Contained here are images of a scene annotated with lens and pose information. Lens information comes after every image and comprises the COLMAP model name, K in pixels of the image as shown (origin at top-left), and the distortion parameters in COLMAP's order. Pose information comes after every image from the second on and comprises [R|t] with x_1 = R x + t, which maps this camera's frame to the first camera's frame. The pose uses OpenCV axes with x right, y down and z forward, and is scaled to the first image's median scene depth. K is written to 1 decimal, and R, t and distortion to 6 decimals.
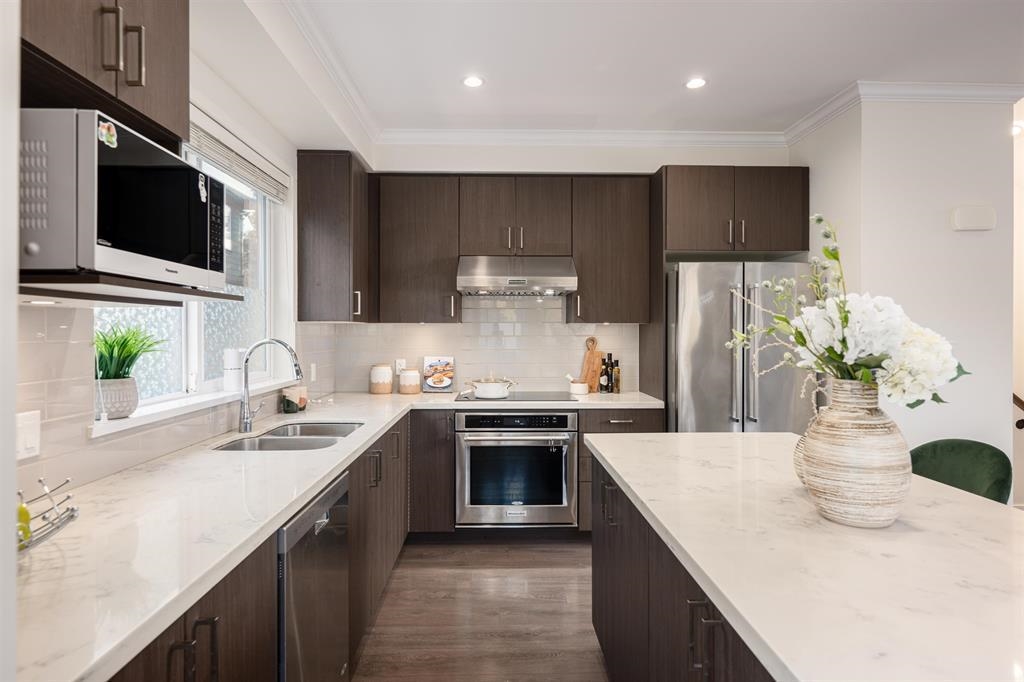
lens RADIAL K [[575.3, 0, 512.0], [0, 575.3, 341.0], [0, 0, 1]] dist [-0.006097, -0.000690]
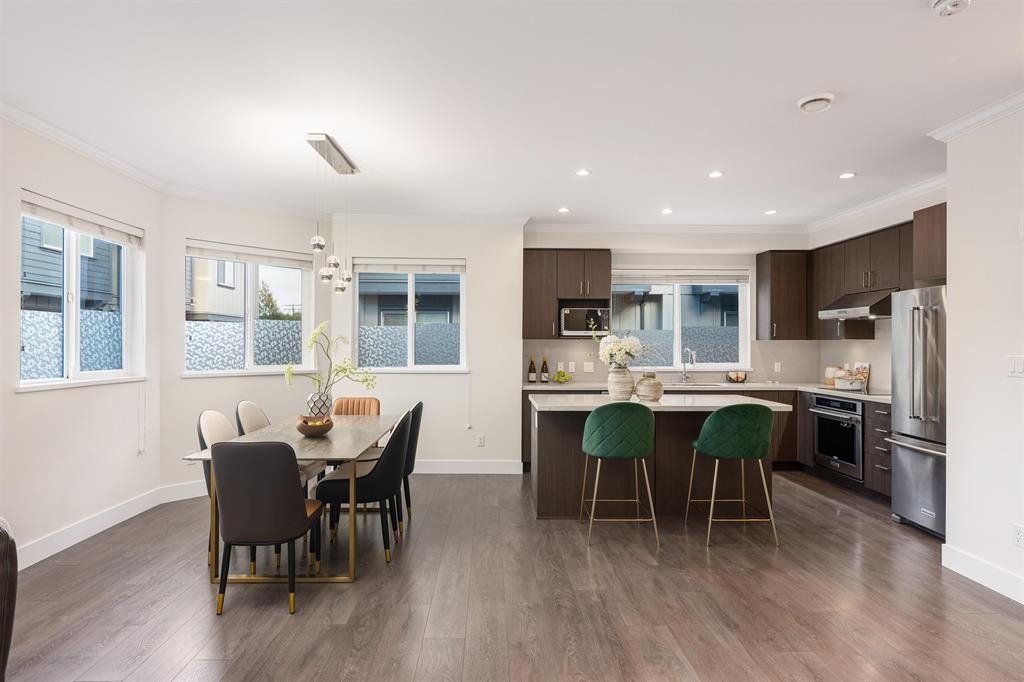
lens RADIAL K [[563.5, 0, 512.0], [0, 563.5, 341.0], [0, 0, 1]] dist [0.001738, 0.000248]
pose [[0.019591, -0.010911, -0.999749, 1.492156], [-0.013524, 0.999846, -0.011177, 0.000837], [0.999717, 0.013739, 0.019440, 0.107665]]
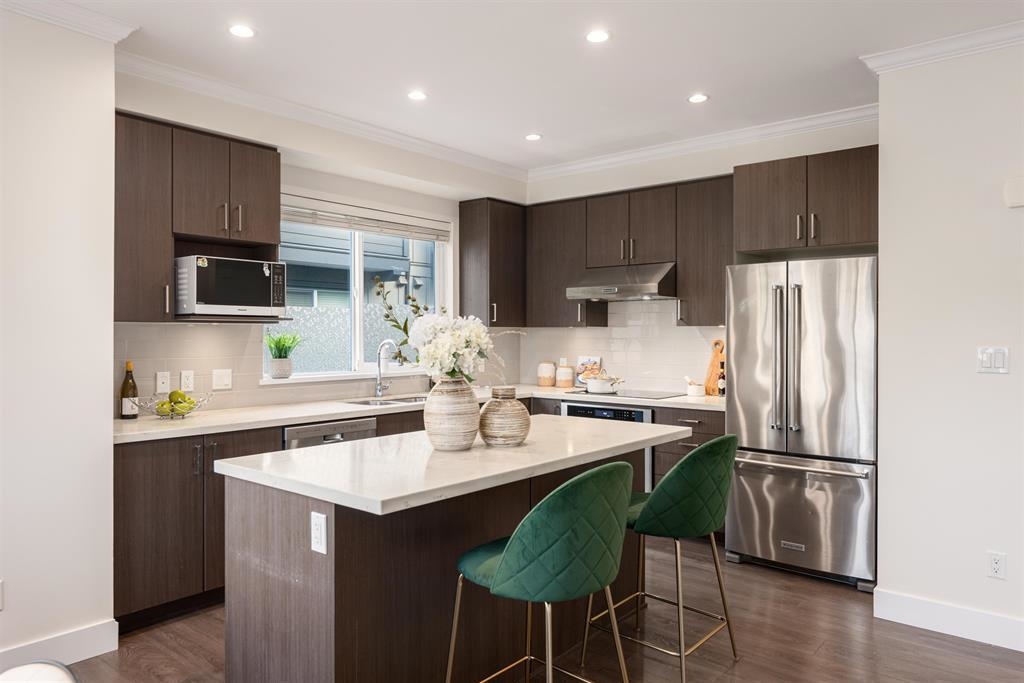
lens RADIAL K [[680.8, 0, 512.2], [0, 680.8, 350.6], [0, 0, 1]] dist [-0.028249, -0.003094]
pose [[0.751869, 0.014916, -0.659144, 0.755418], [-0.008879, 0.999882, 0.012498, 0.000202], [0.659253, -0.003545, 0.751913, -0.131586]]
